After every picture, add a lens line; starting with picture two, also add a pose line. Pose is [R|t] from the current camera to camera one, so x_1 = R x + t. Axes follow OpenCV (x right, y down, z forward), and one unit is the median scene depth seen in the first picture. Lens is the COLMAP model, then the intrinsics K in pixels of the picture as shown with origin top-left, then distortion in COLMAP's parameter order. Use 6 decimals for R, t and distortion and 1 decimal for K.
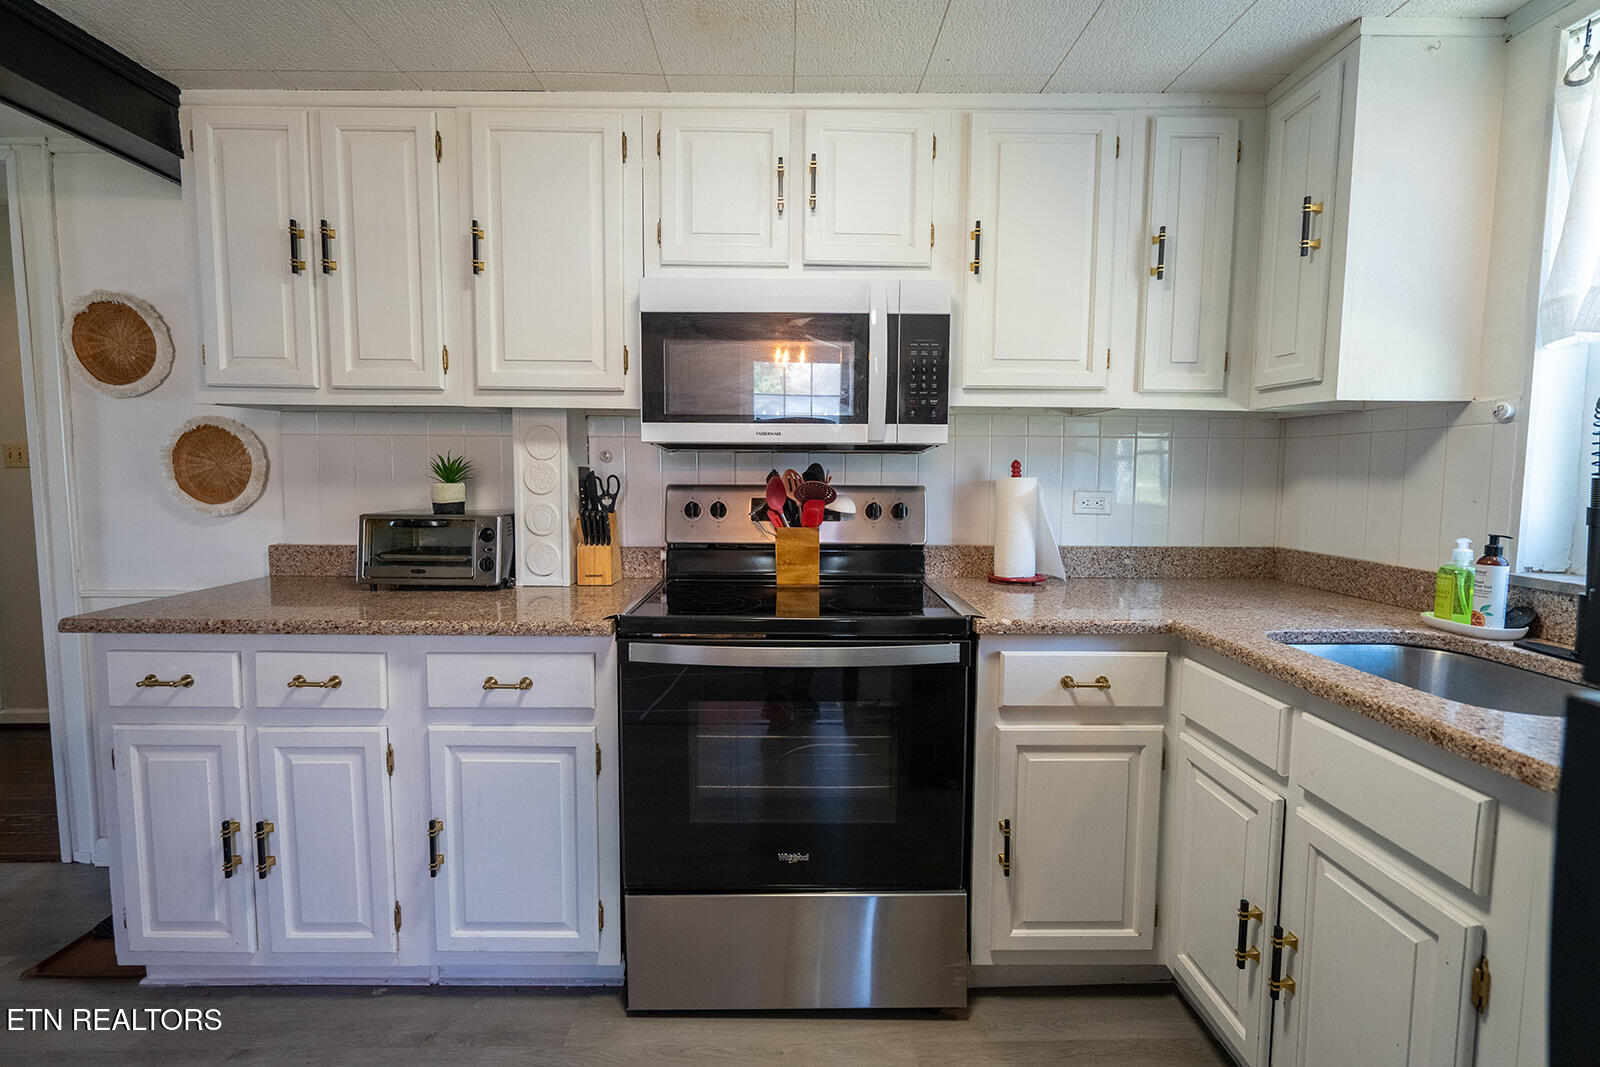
lens RADIAL K [[723.5, 0, 799.1], [0, 723.5, 527.1], [0, 0, 1]] dist [-0.002480, 0.000518]
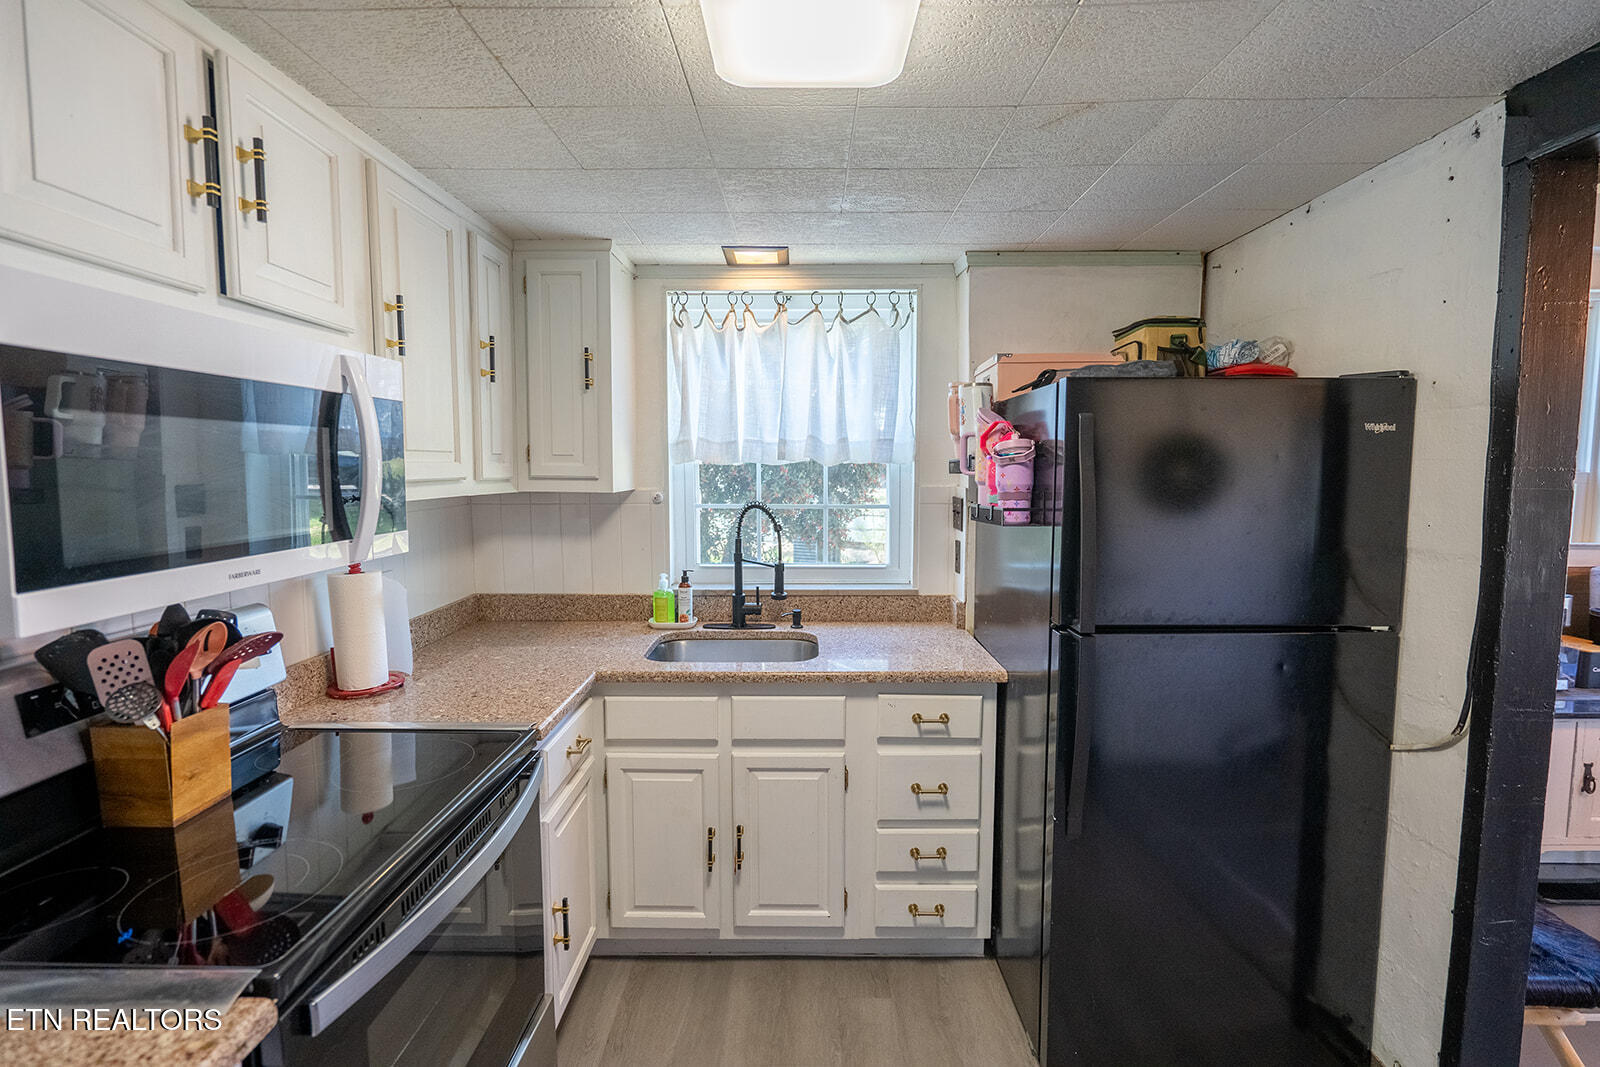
lens RADIAL K [[723.5, 0, 799.1], [0, 723.5, 527.1], [0, 0, 1]] dist [-0.002480, 0.000518]
pose [[0.027338, -0.095523, 0.995052, -0.637217], [0.078258, 0.992573, 0.093135, -0.190233], [-0.996558, 0.075324, 0.034610, 0.511841]]
